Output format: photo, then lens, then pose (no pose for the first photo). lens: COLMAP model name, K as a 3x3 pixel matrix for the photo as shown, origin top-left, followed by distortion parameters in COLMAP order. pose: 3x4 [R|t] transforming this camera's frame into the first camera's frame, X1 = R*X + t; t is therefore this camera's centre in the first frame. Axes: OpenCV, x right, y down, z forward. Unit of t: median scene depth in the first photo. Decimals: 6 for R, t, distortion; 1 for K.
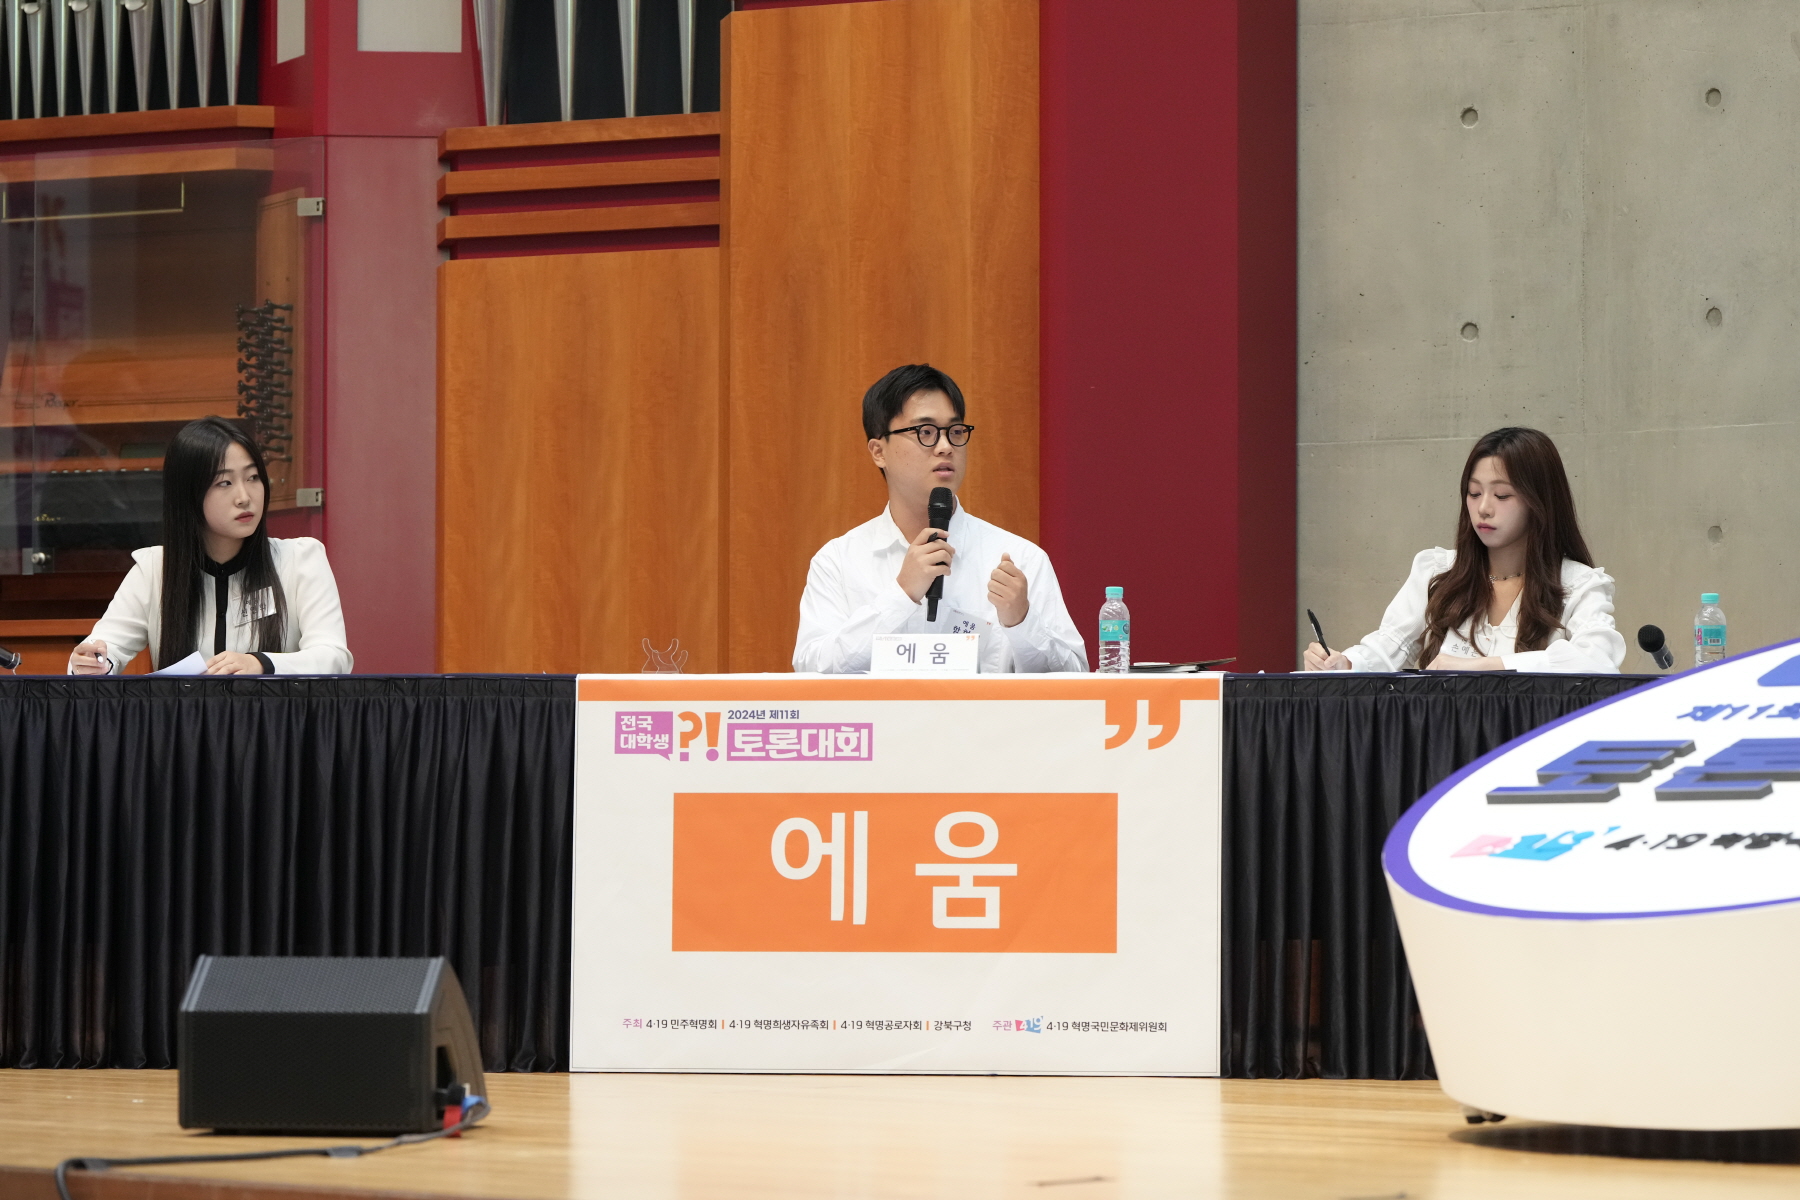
lens RADIAL K [[6175.7, 0, 900.4], [0, 6175.7, 606.2], [0, 0, 1]] dist [0.048754, 0.000000]
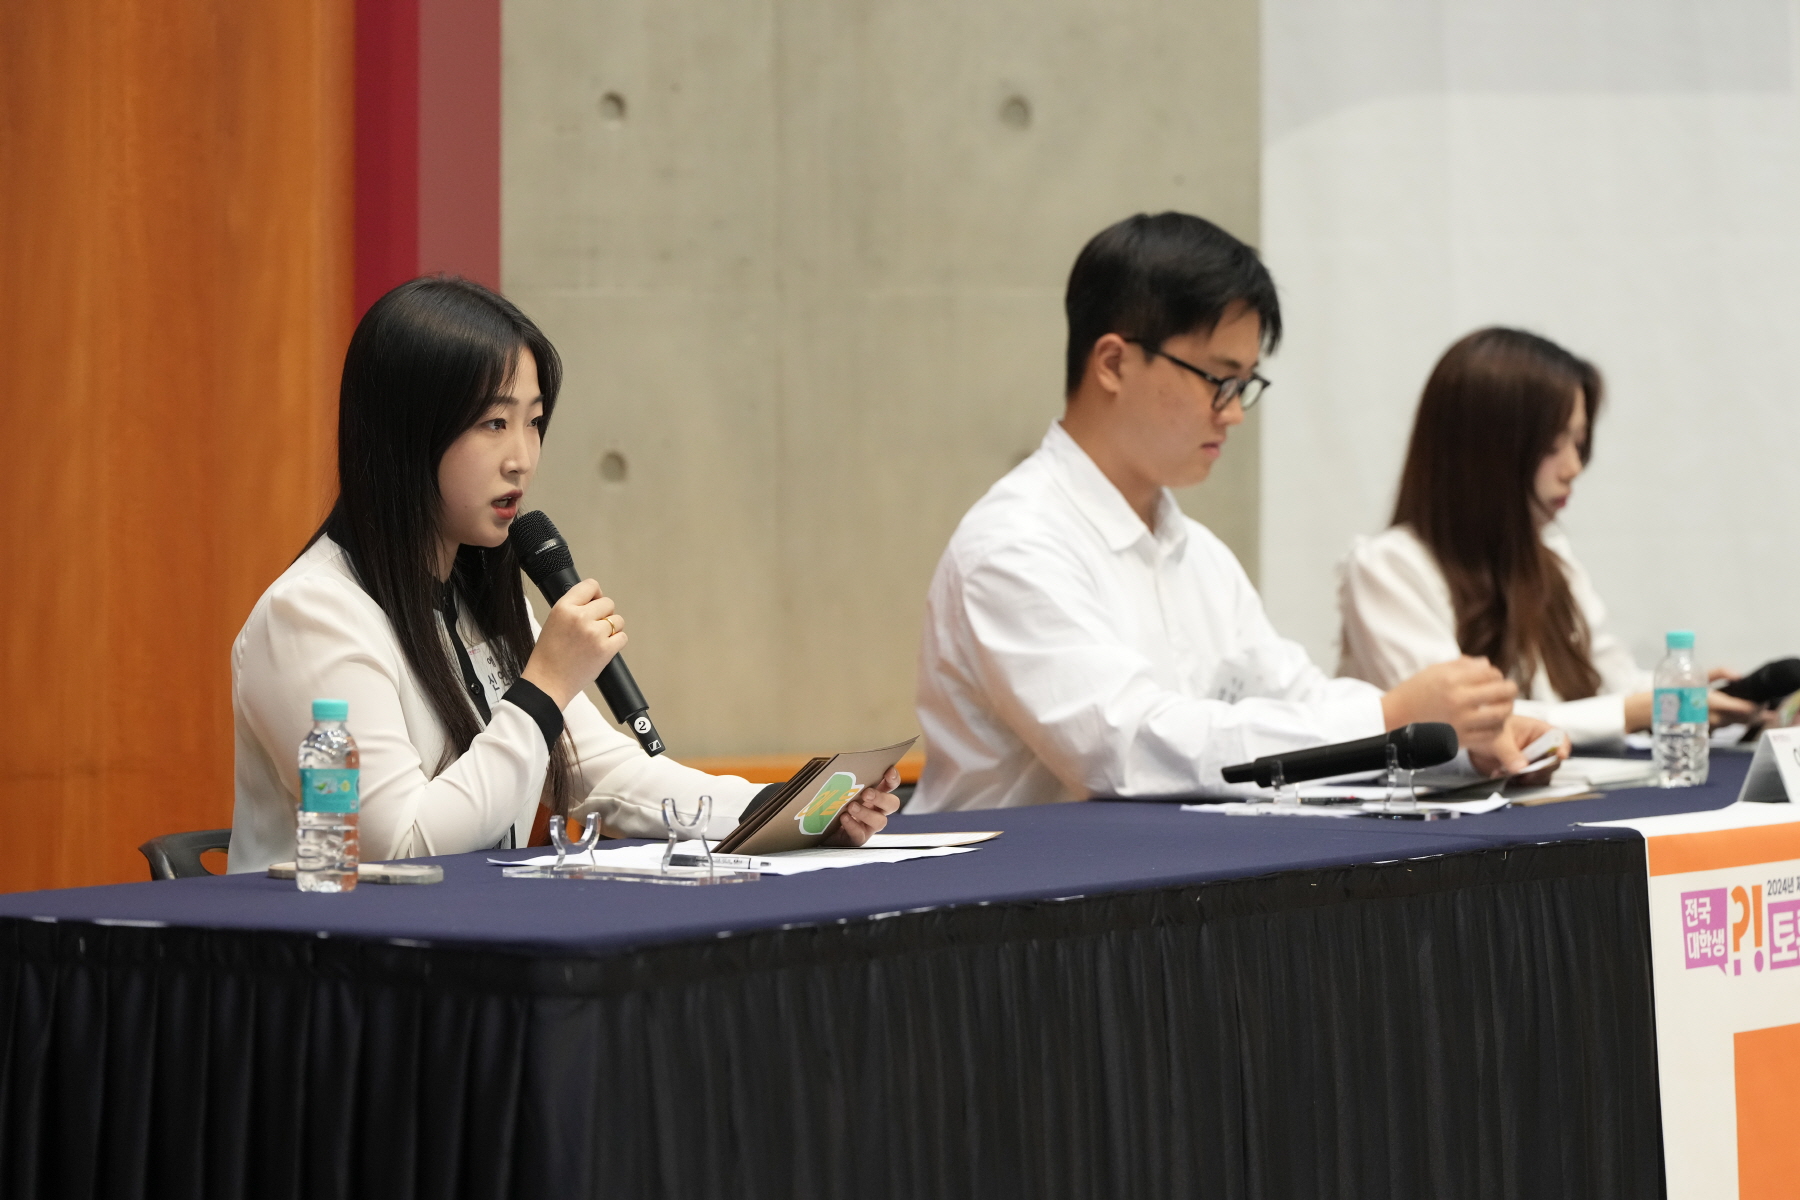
lens RADIAL K [[9524.4, 0, 898.4], [0, 9524.4, 600.9], [0, 0, 1]] dist [-0.371968, 0.000000]
pose [[0.327005, -0.029345, 0.944567, -0.872223], [-0.031130, 0.998641, 0.041802, -0.042453], [-0.944510, -0.043074, 0.325647, 0.792319]]
